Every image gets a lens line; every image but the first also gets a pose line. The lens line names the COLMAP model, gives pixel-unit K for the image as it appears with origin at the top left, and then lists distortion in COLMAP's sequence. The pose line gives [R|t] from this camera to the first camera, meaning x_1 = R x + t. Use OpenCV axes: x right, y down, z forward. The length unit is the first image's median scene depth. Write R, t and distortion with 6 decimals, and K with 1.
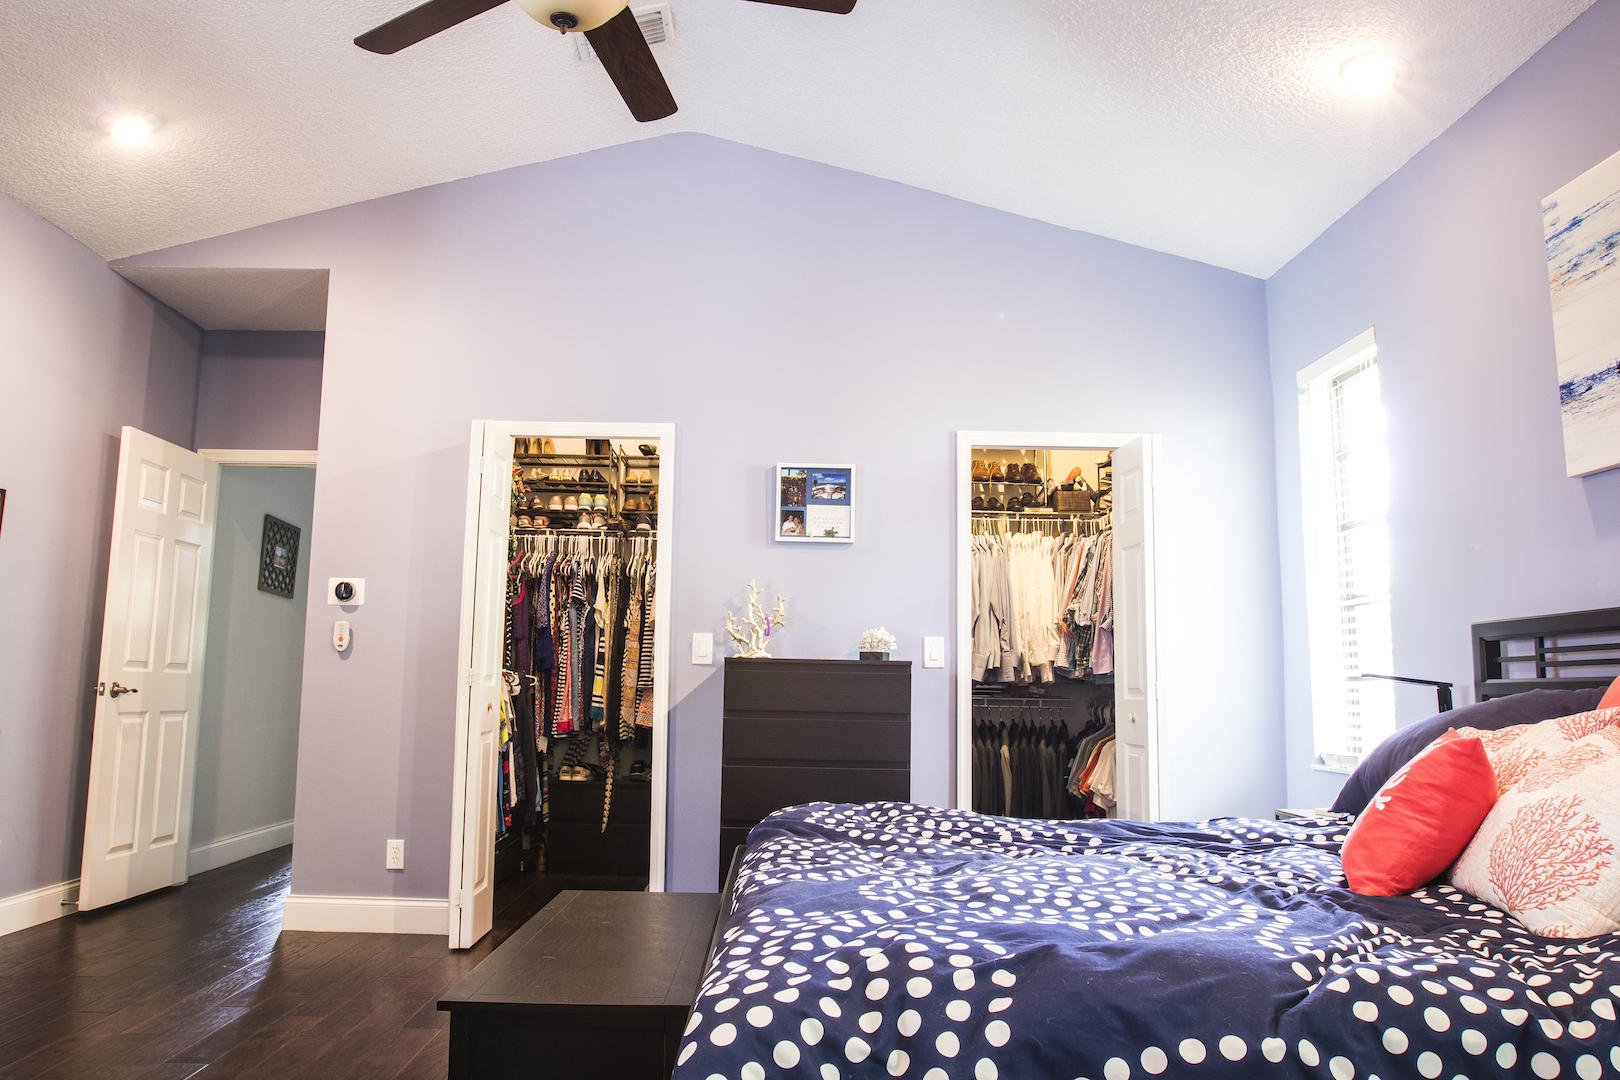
lens RADIAL K [[1228.3, 0, 787.8], [0, 1228.3, 518.5], [0, 0, 1]] dist [-0.081105, 0.090603]
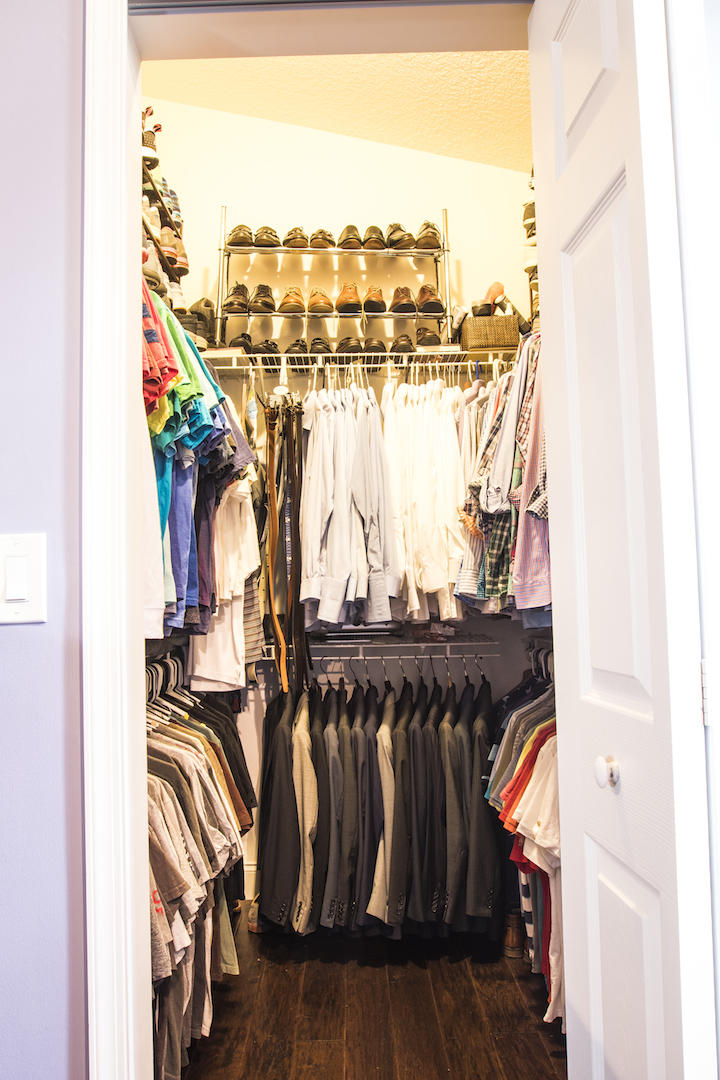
lens RADIAL K [[818.9, 0, 356.8], [0, 818.9, 555.8], [0, 0, 1]] dist [-0.081105, 0.090603]
pose [[0.999066, -0.043111, 0.003082, 0.167270], [0.042728, 0.995892, 0.079834, 0.069398], [-0.006511, -0.079628, 0.996803, 0.607332]]
